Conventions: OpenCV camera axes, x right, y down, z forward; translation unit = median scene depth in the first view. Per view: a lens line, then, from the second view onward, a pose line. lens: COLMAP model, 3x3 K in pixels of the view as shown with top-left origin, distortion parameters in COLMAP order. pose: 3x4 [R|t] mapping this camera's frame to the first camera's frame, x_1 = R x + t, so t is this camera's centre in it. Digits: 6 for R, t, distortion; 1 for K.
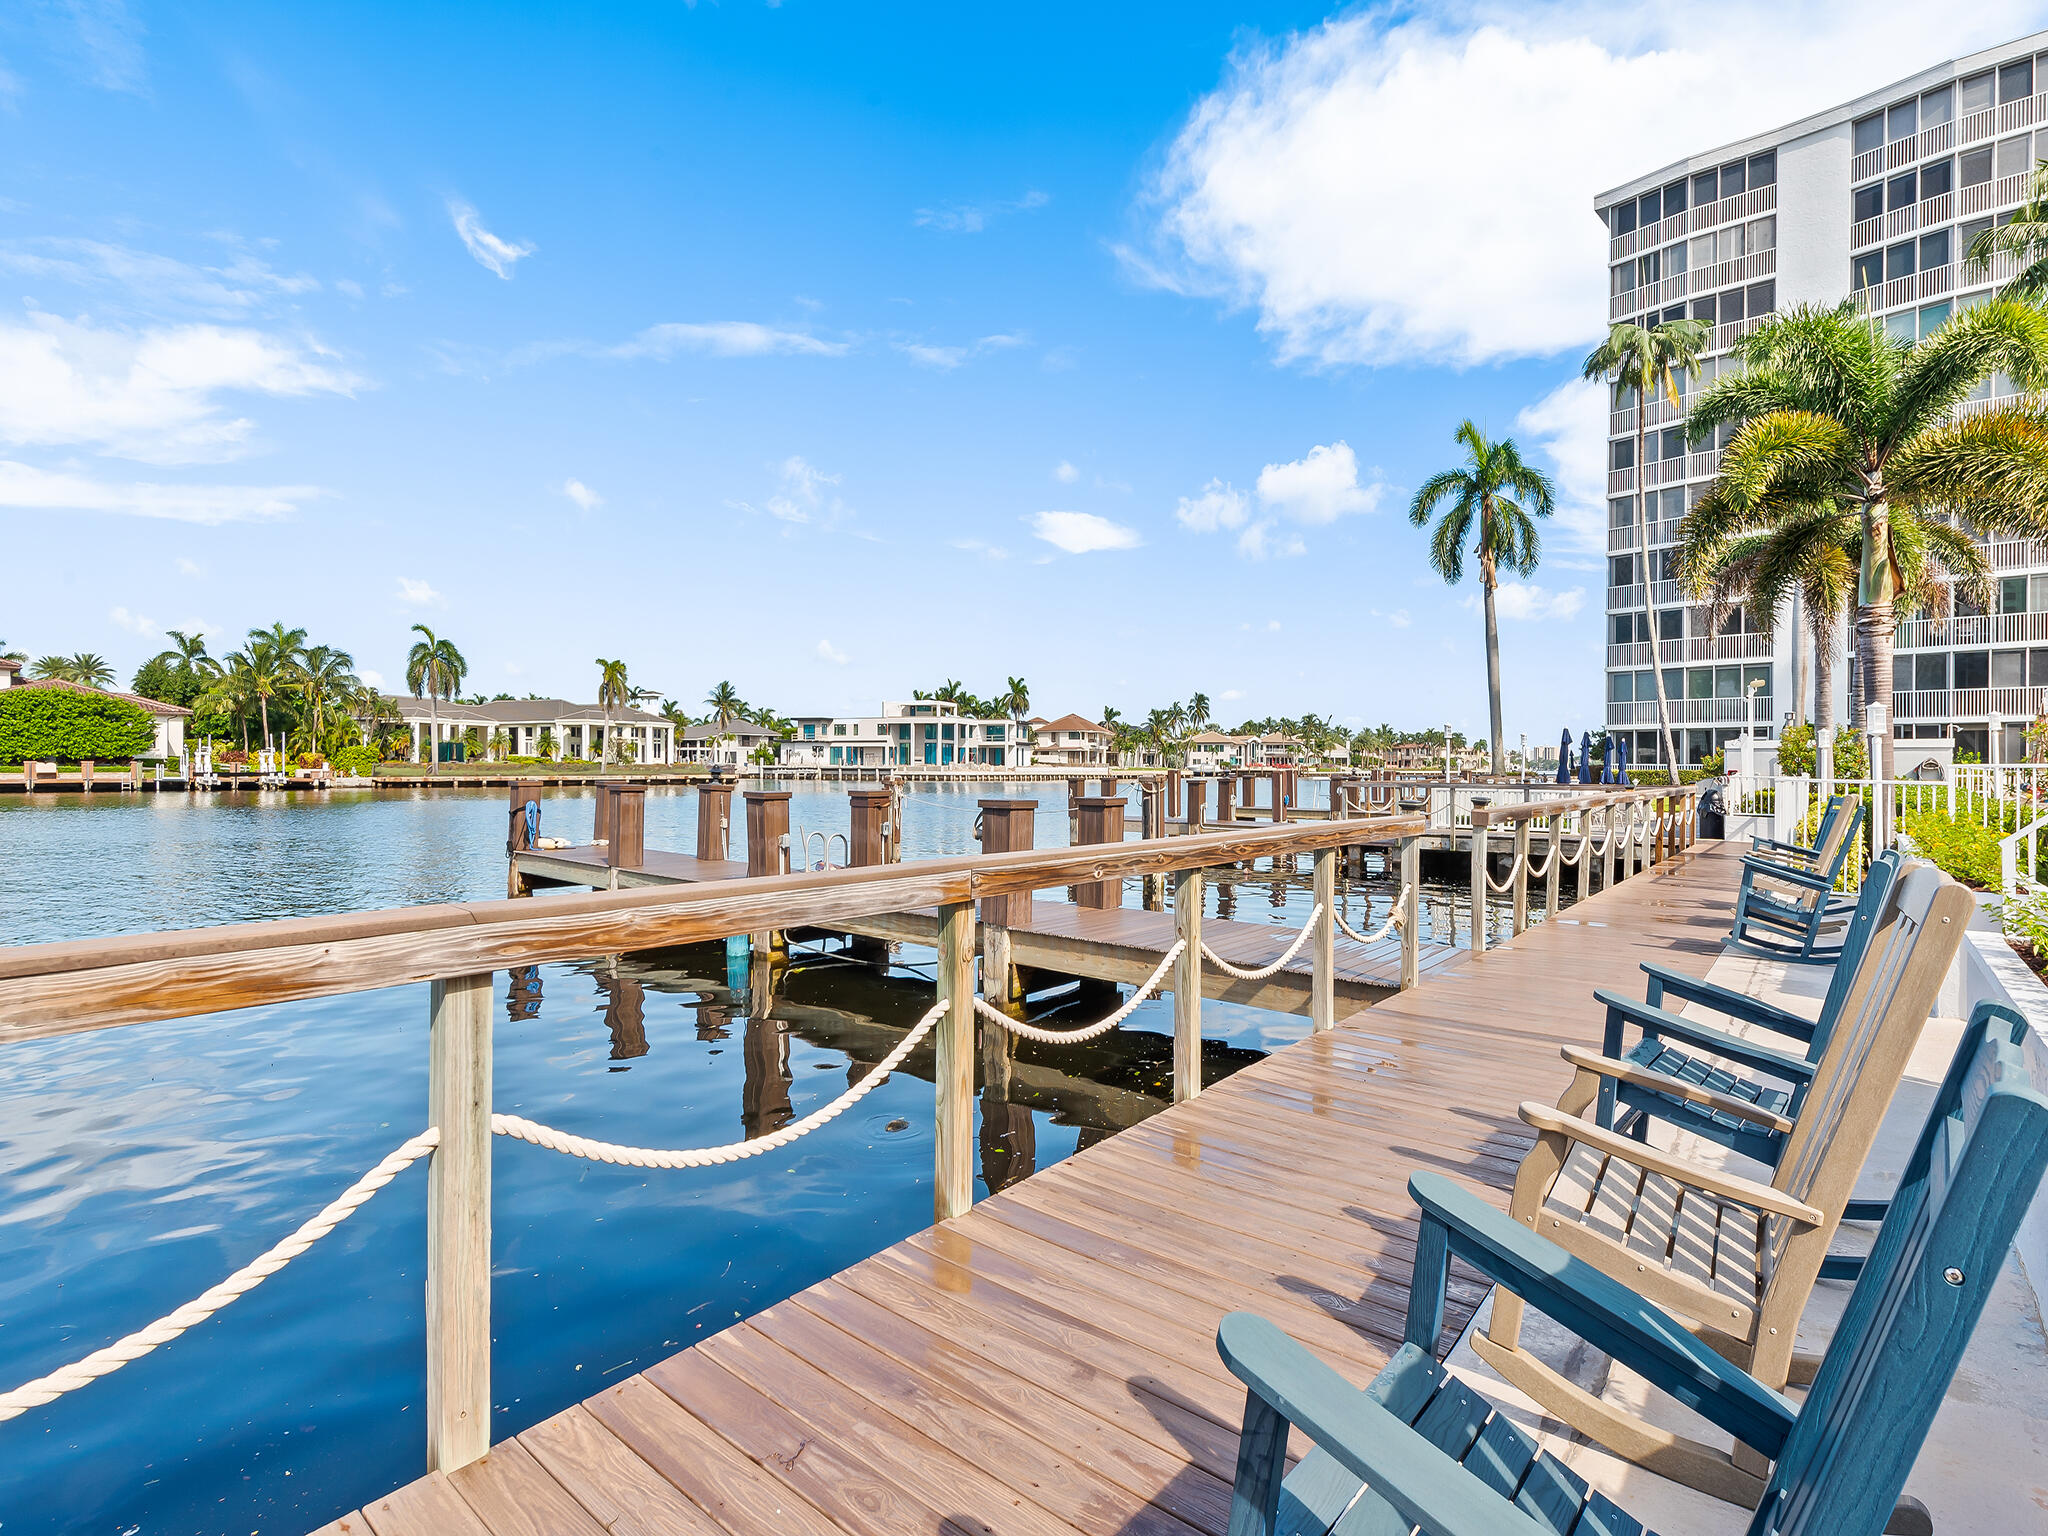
lens RADIAL K [[974.5, 0, 1024.0], [0, 974.5, 768.0], [0, 0, 1]] dist [0.013661, -0.000320]
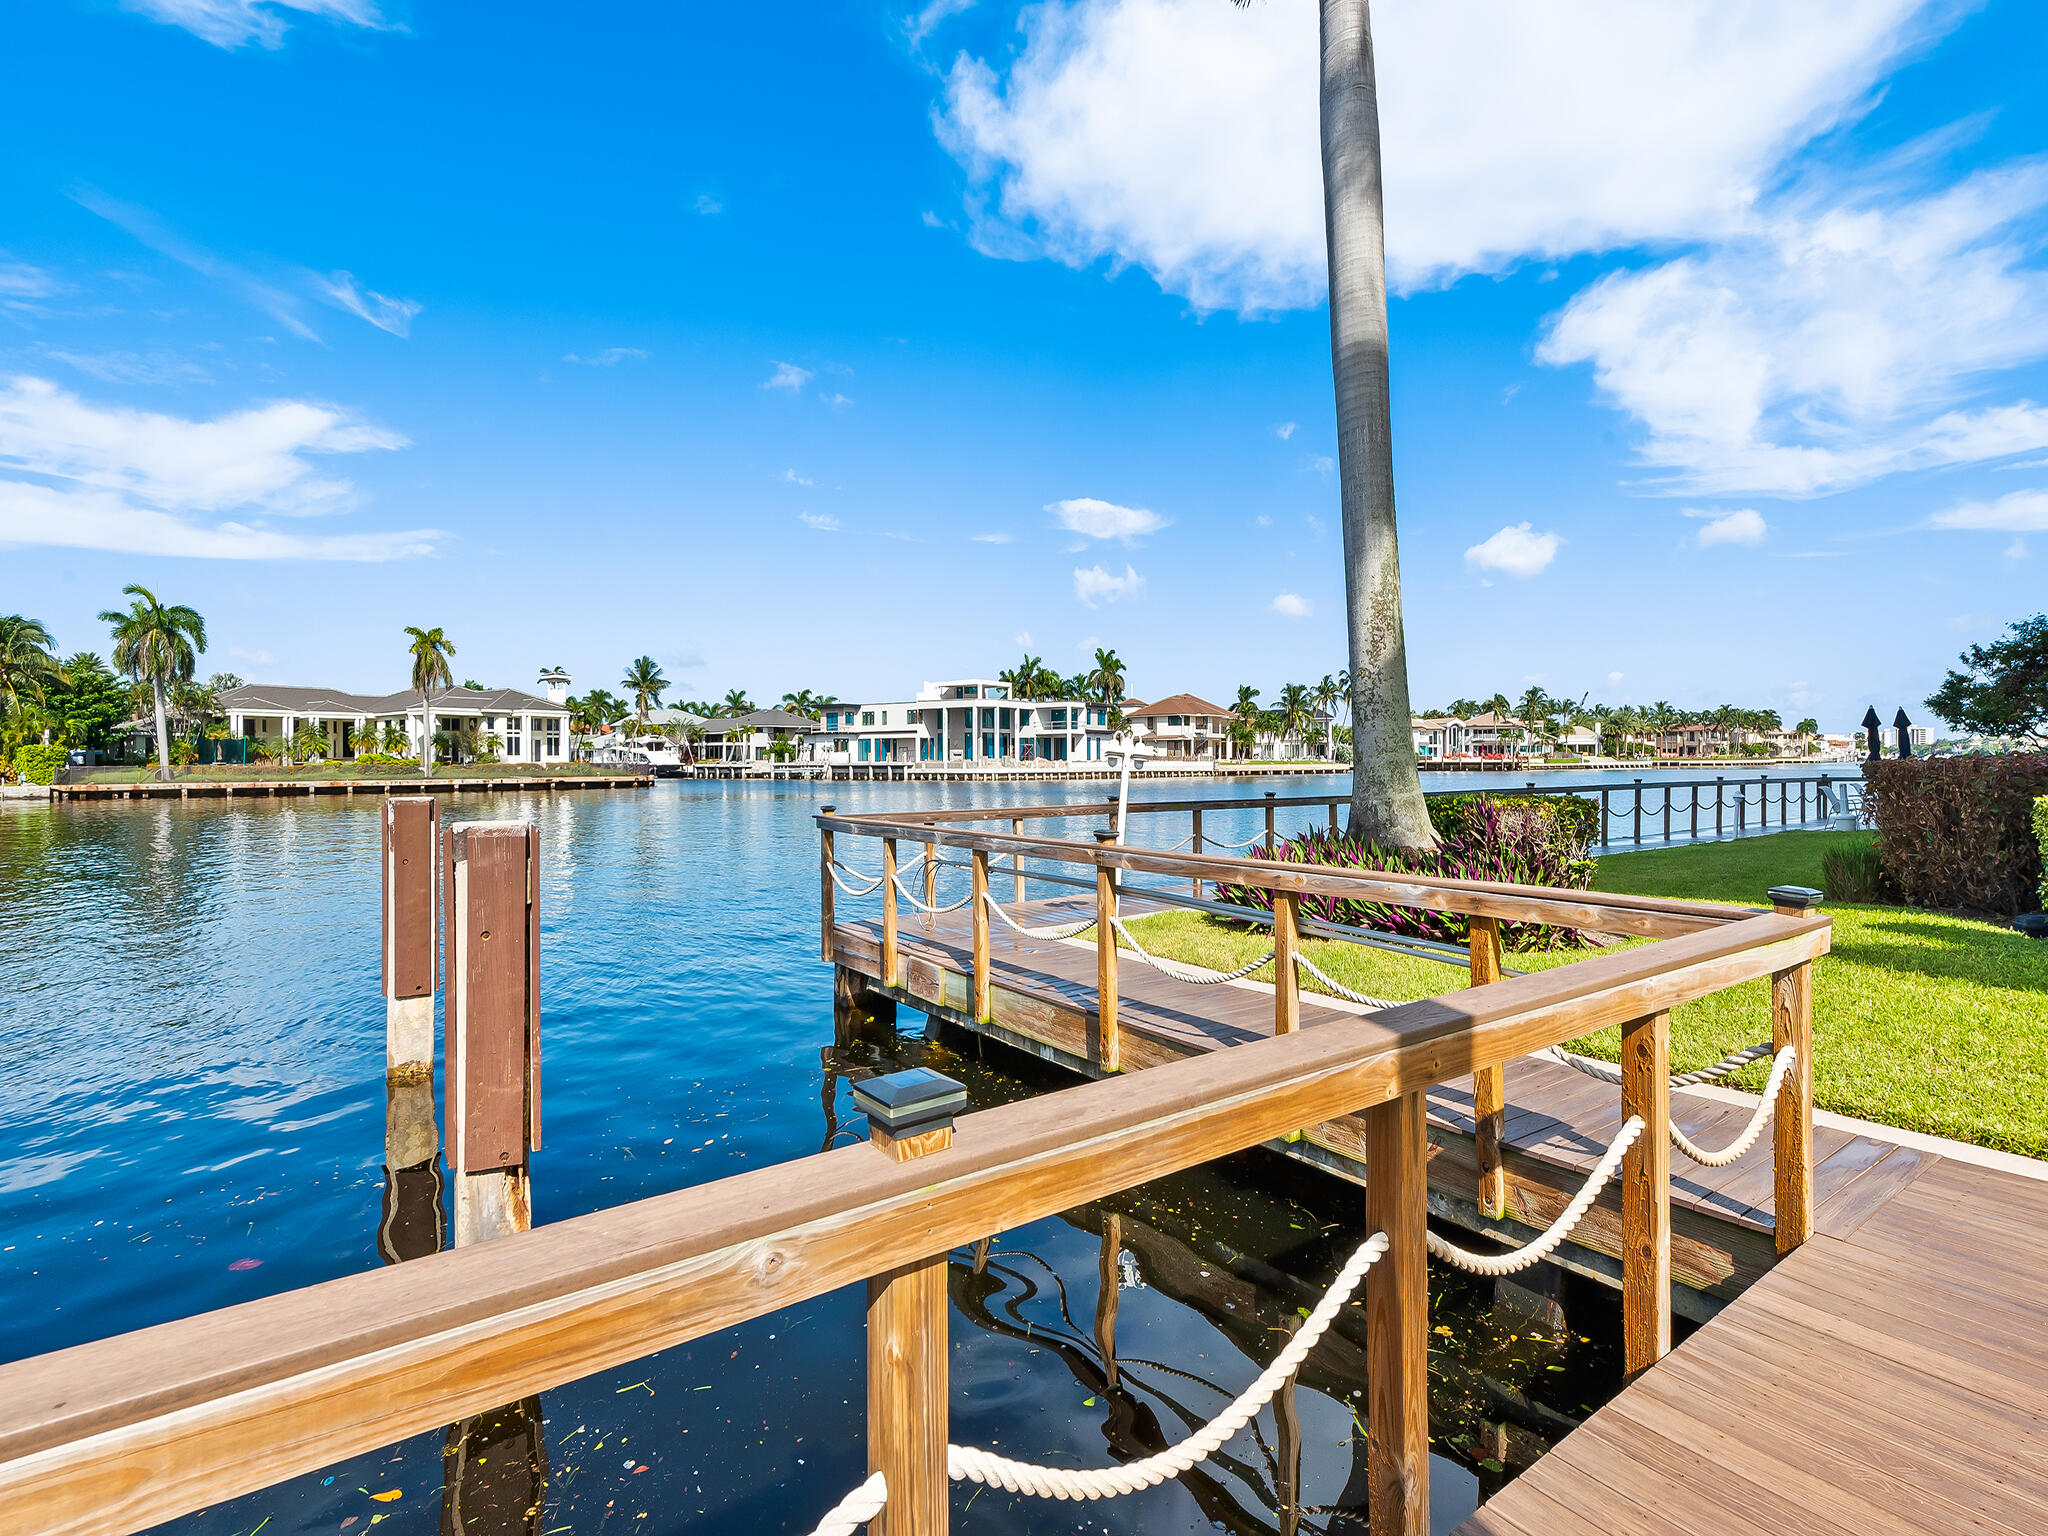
lens RADIAL K [[974.5, 0, 1024.0], [0, 974.5, 768.0], [0, 0, 1]] dist [0.013661, -0.000320]
pose [[0.969691, -0.007808, -0.244210, 0.134615], [0.009399, 0.999942, 0.005351, -0.000693], [0.244154, -0.007484, 0.969708, 0.231527]]
